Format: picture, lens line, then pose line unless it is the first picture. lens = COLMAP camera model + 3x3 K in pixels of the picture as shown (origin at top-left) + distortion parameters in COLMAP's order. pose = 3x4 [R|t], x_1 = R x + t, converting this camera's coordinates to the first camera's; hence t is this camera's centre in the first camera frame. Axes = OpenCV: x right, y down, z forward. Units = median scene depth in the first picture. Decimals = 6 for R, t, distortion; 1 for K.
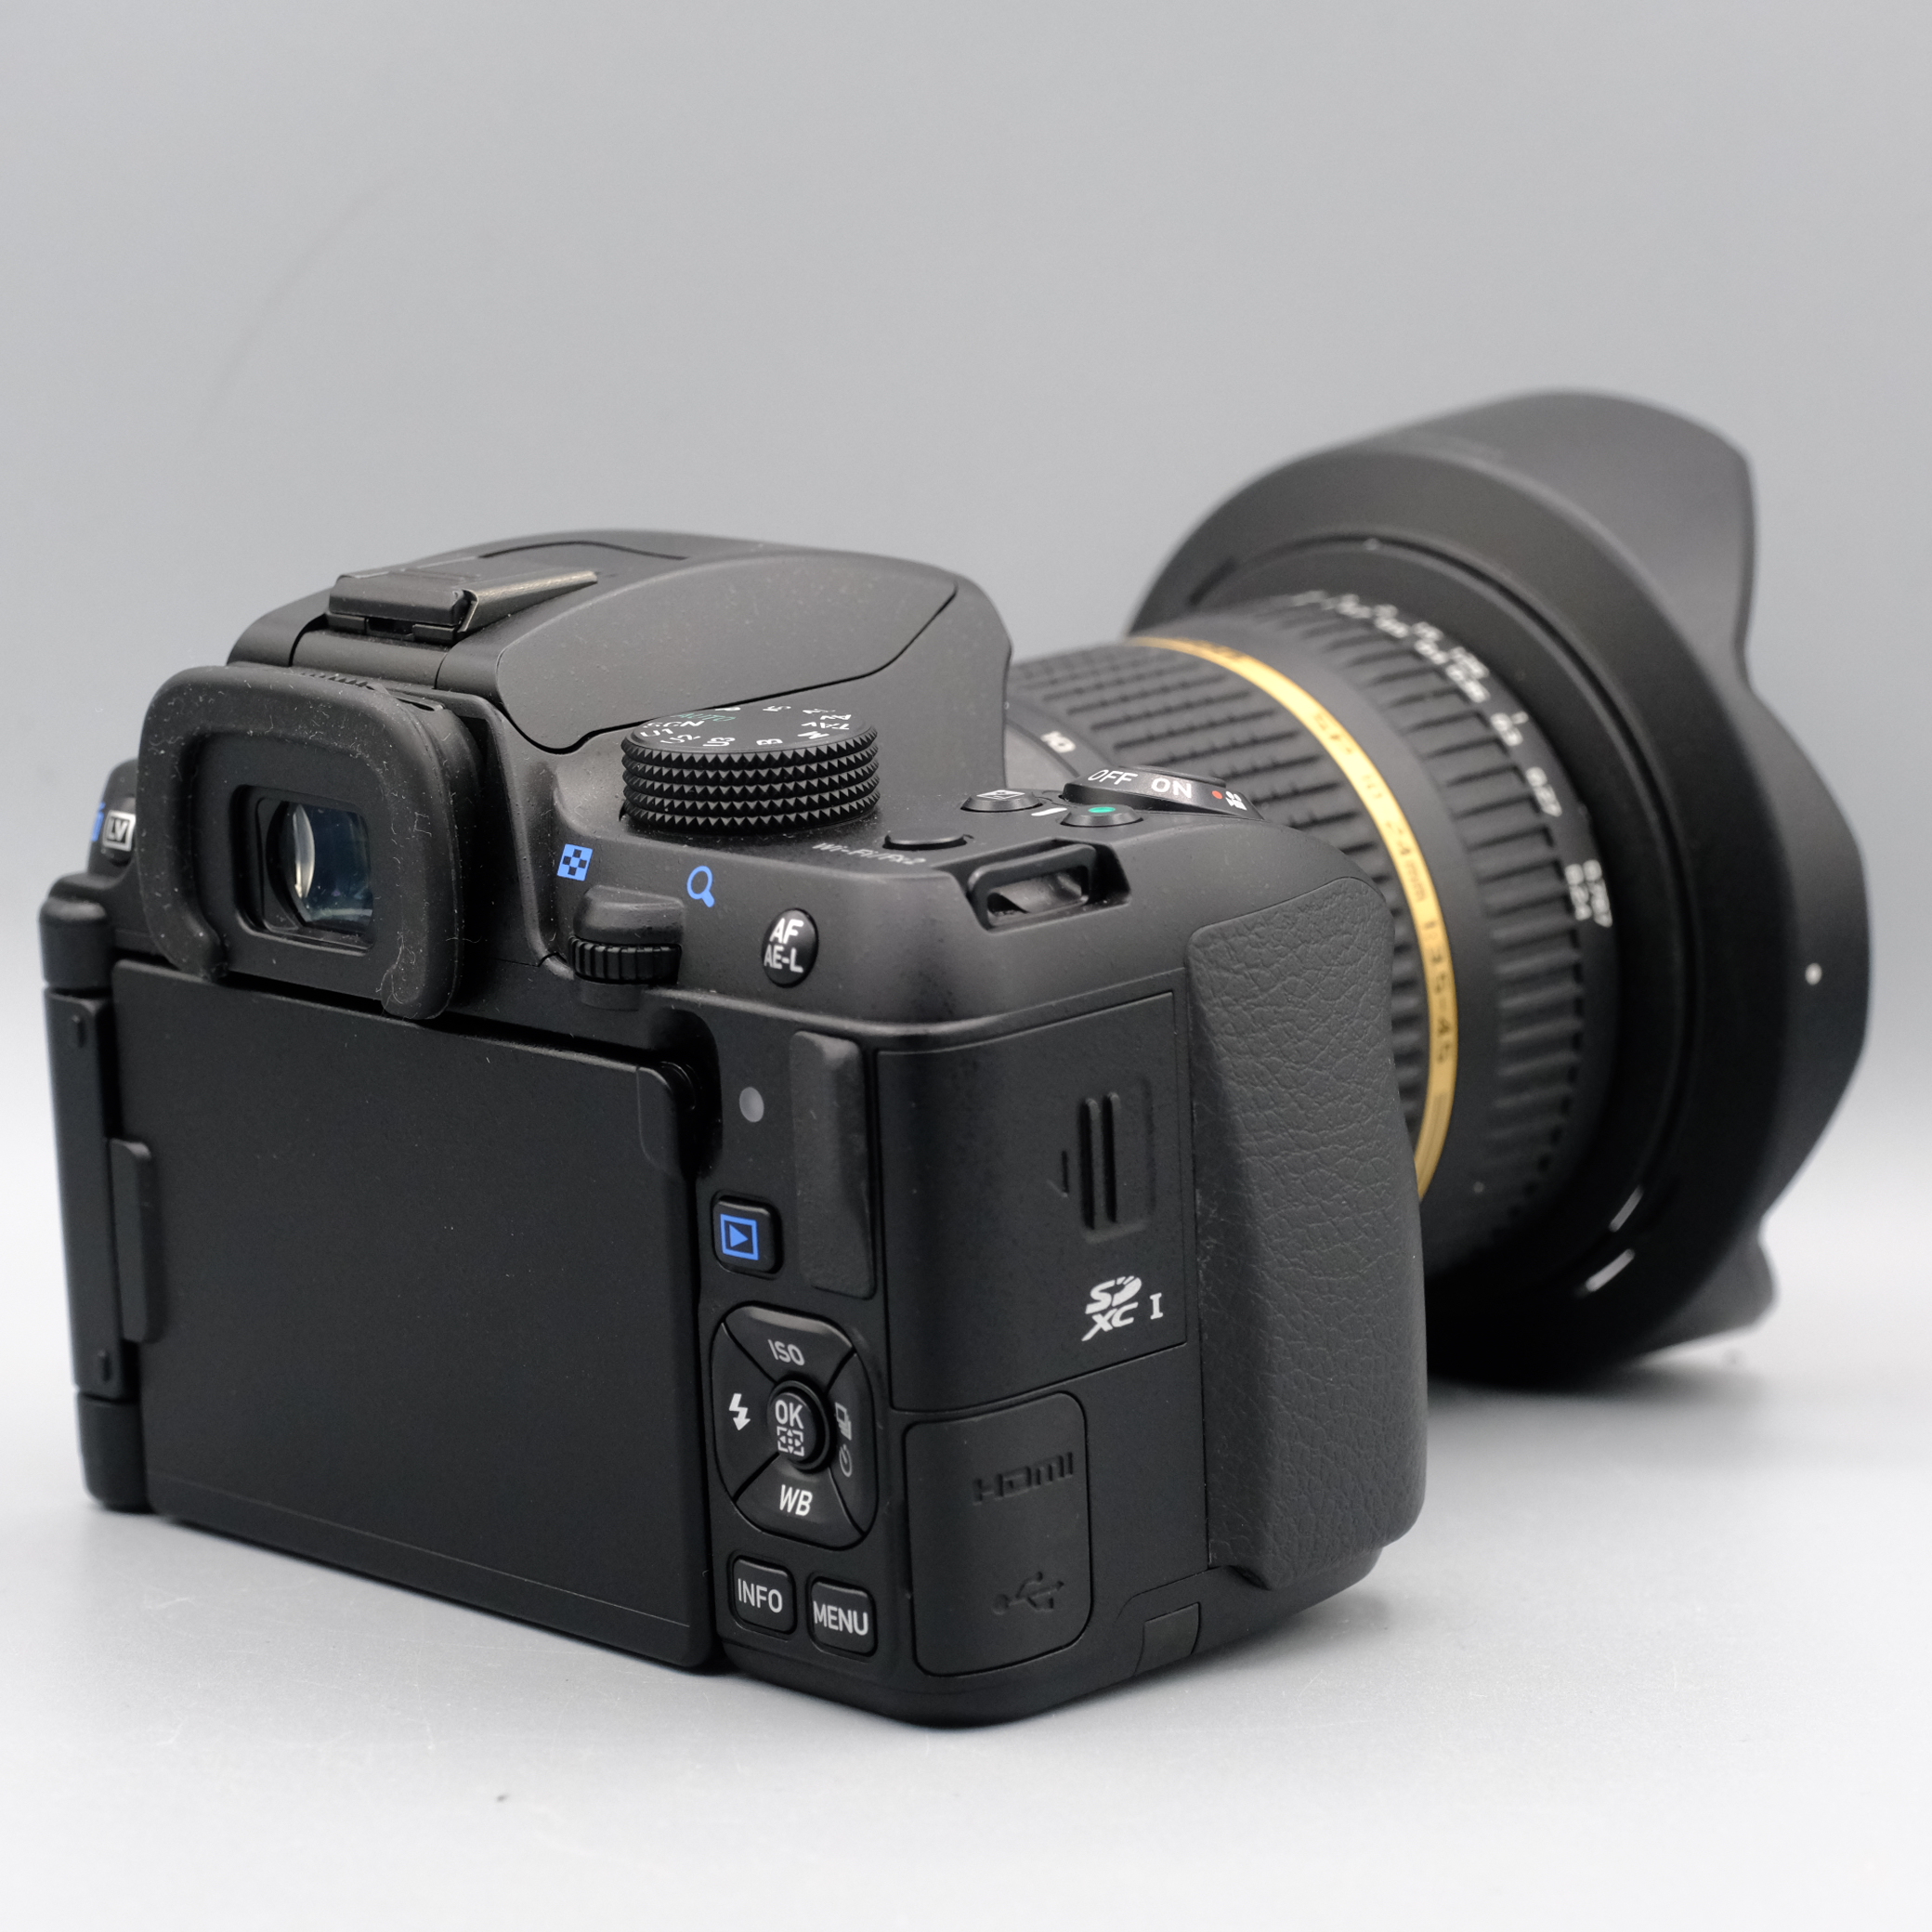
lens RADIAL K [[6896.7, 0, 967.8], [0, 6896.7, 968.8], [0, 0, 1]] dist [0.000289, 0.000000]
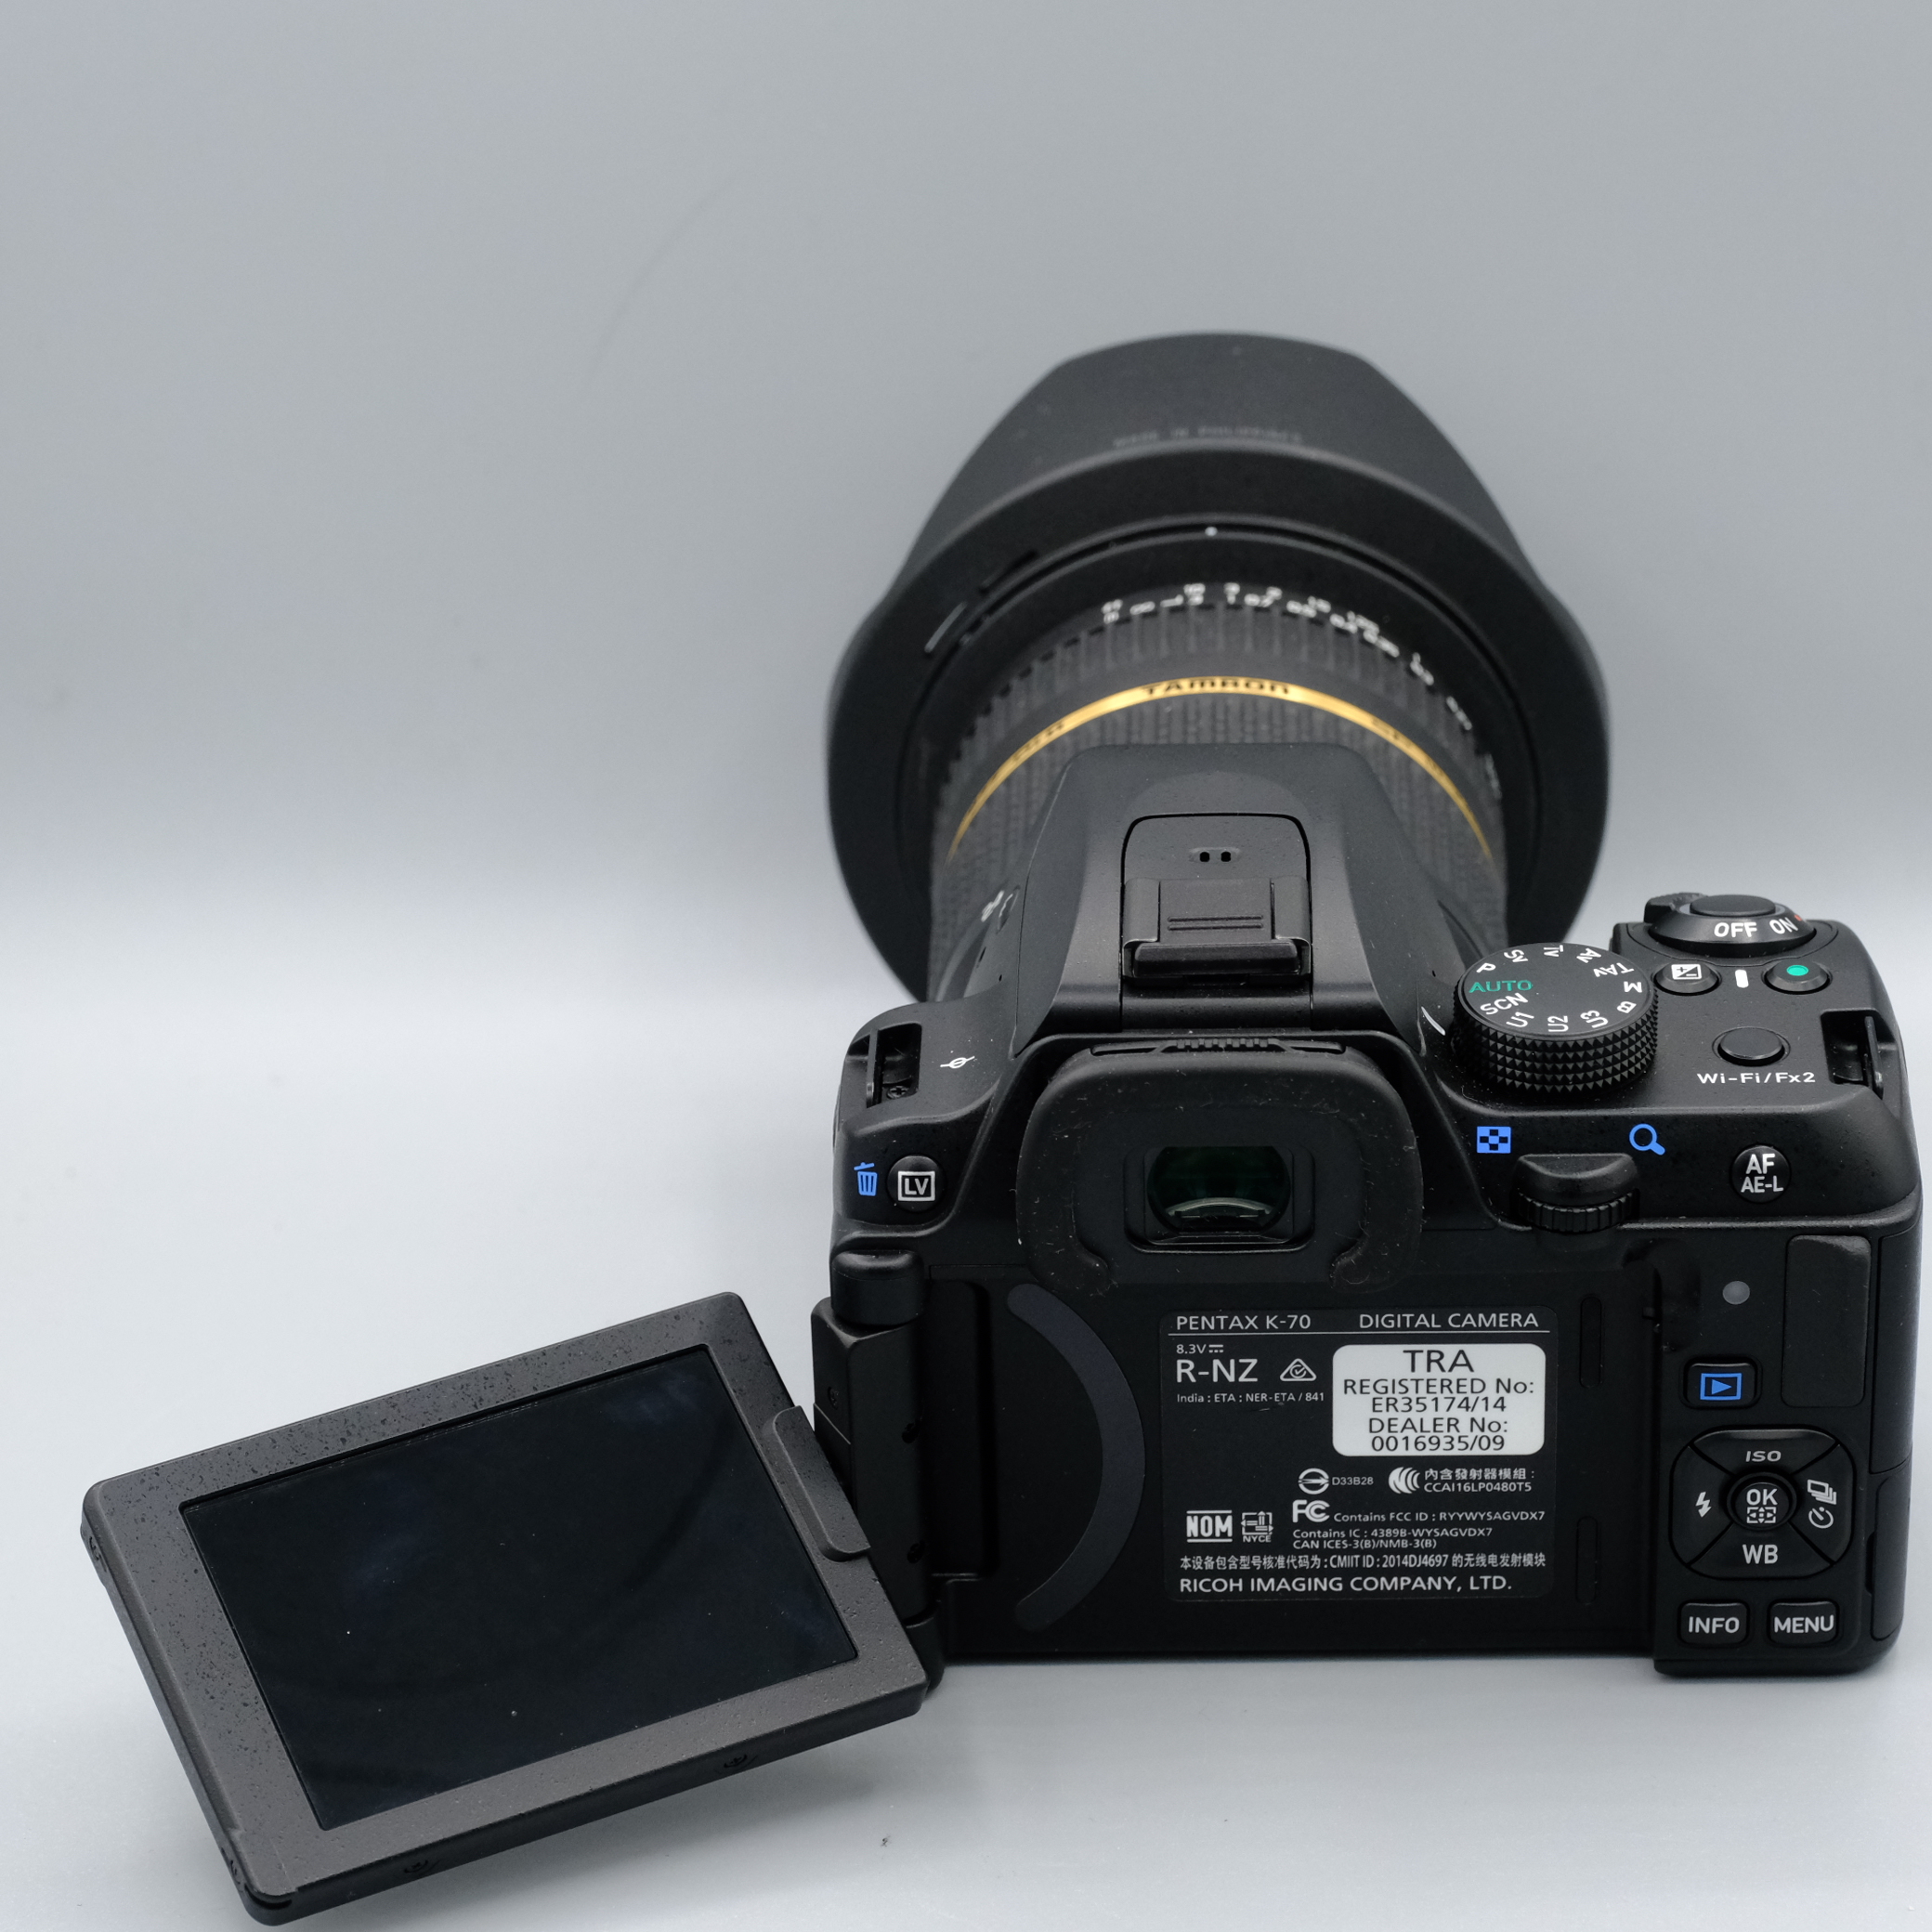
lens RADIAL K [[6896.7, 0, 966.3], [0, 6896.7, 960.6], [0, 0, 1]] dist [0.000289, 0.000000]
pose [[0.724044, -0.325440, 0.608153, -0.893177], [0.150178, 0.934922, 0.321508, -0.471110], [-0.673207, -0.141455, 0.725798, 0.170629]]
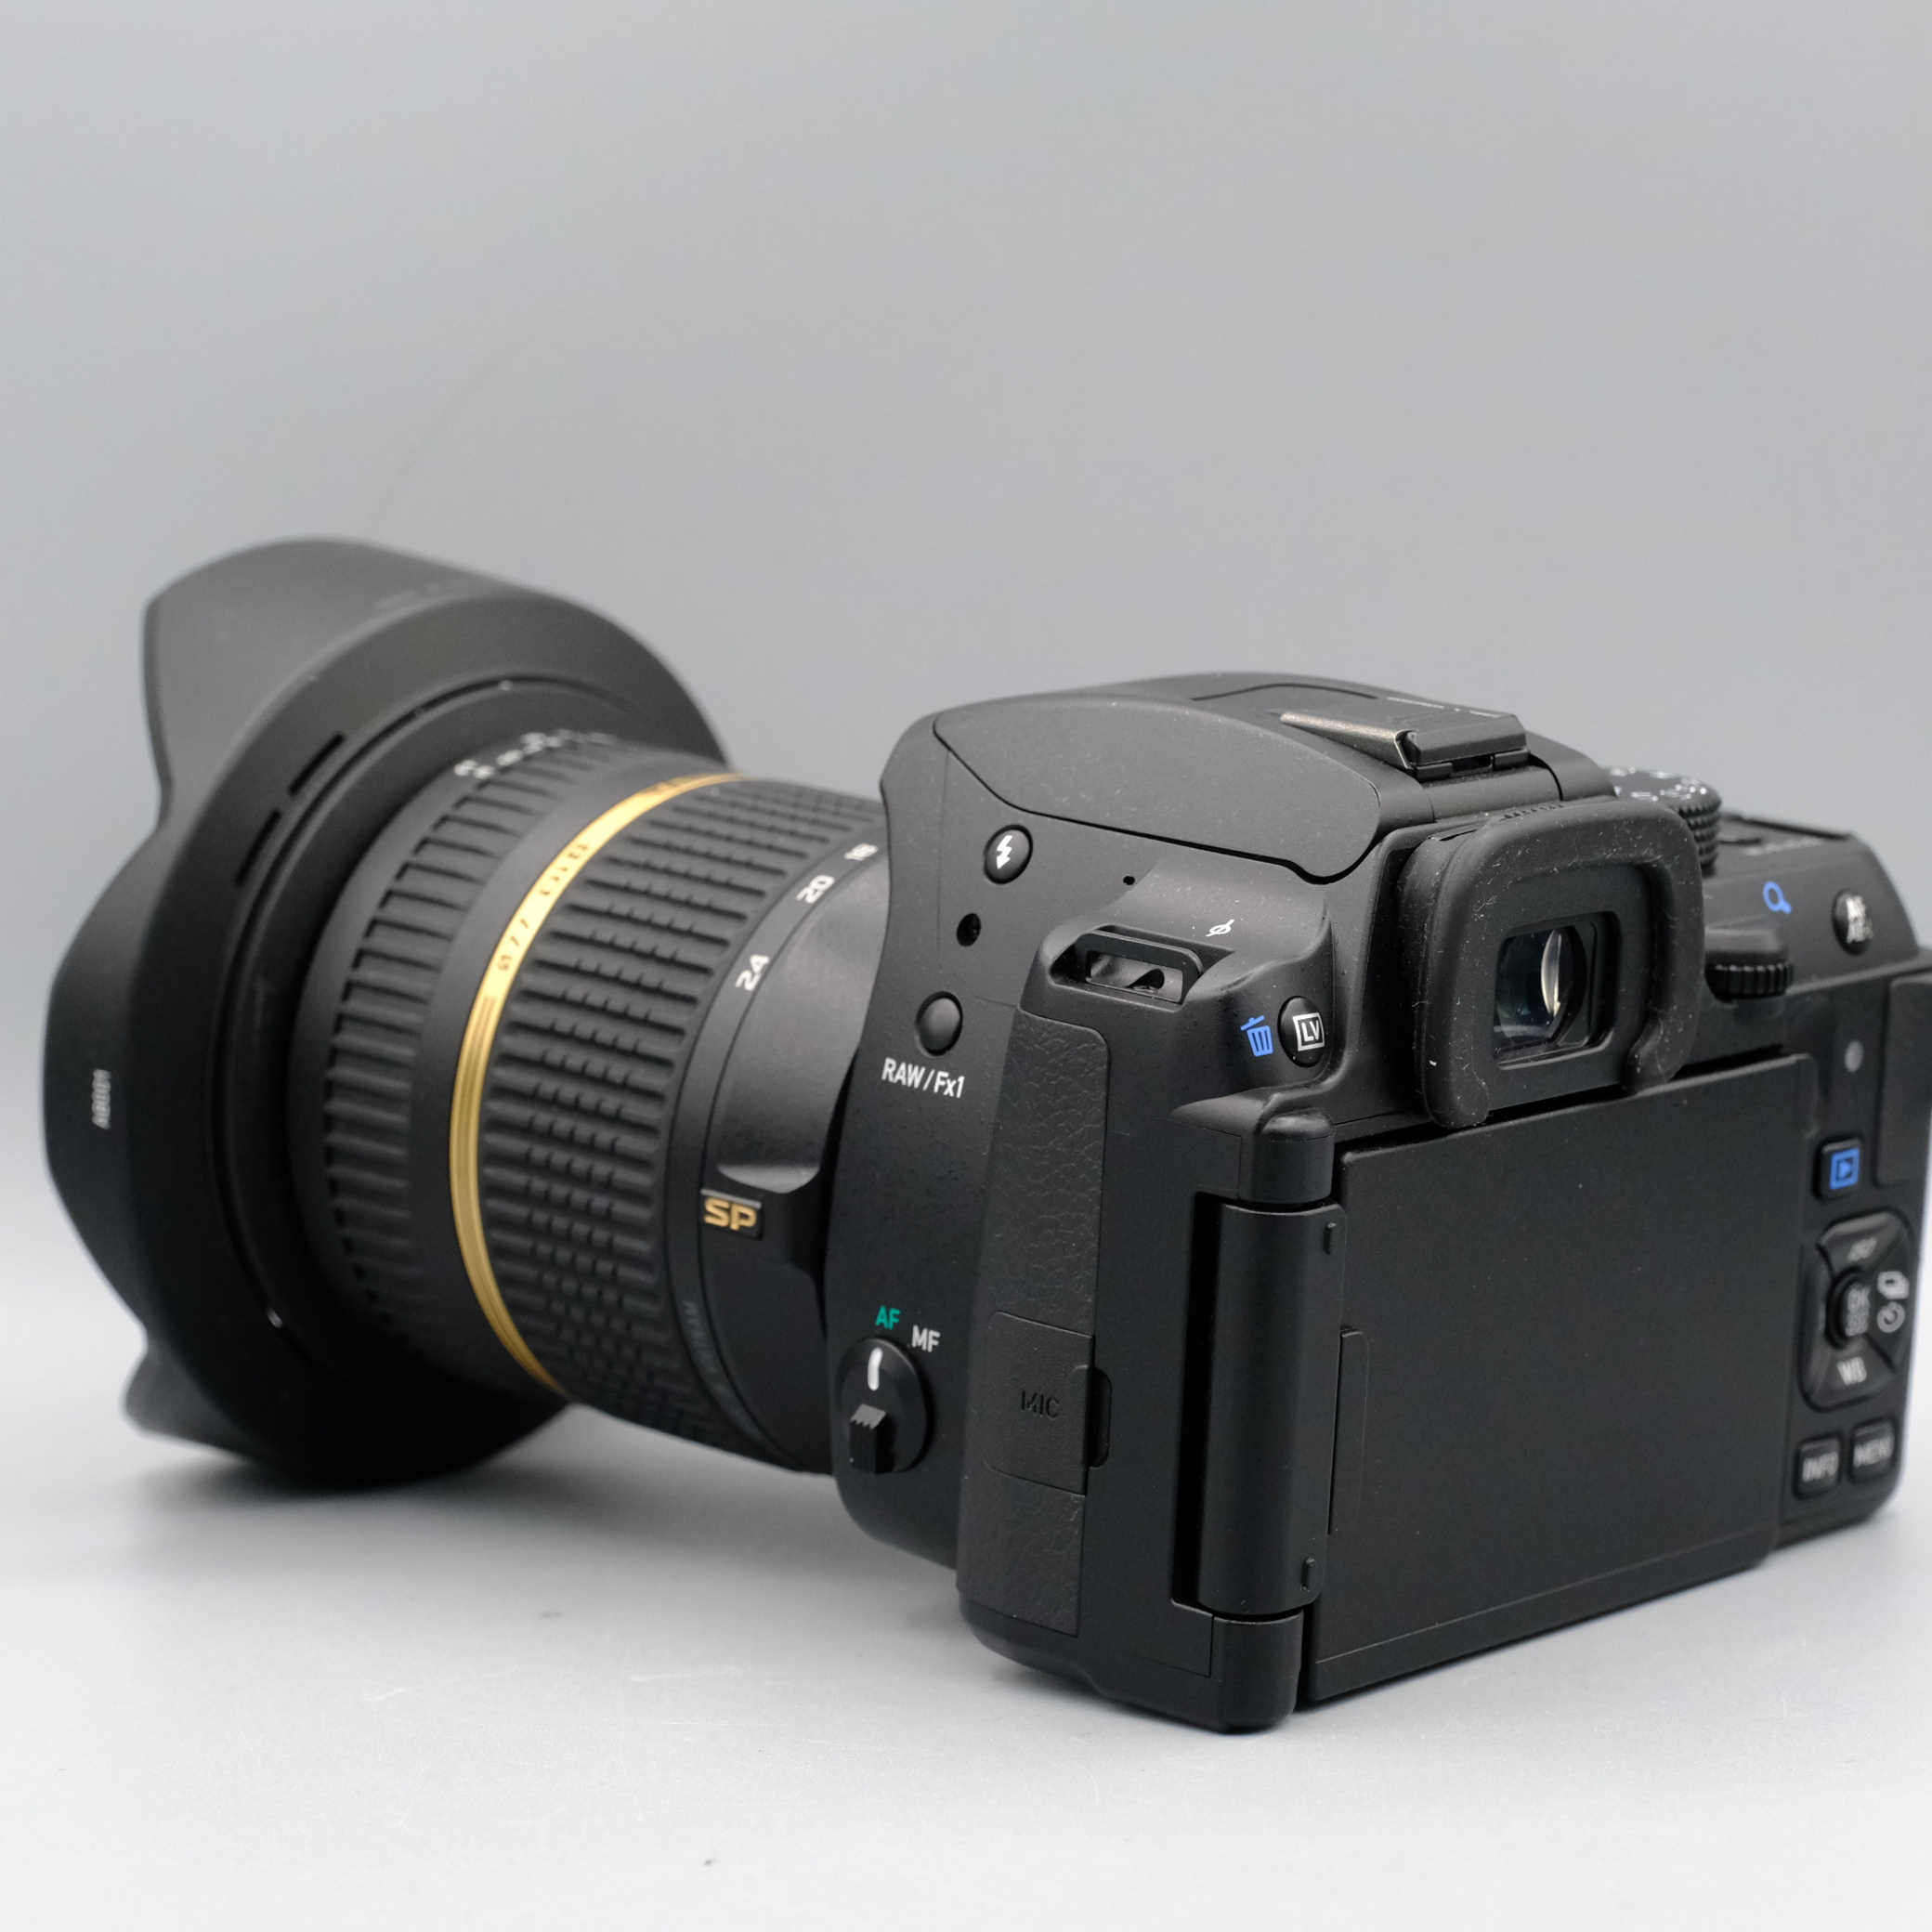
lens RADIAL K [[6896.7, 0, 967.0], [0, 6896.7, 969.5], [0, 0, 1]] dist [0.000289, 0.000000]
pose [[-0.062668, -0.165393, 0.984235, -1.214234], [0.171485, 0.969722, 0.173873, -0.233152], [-0.983191, 0.179678, -0.032408, 1.185069]]
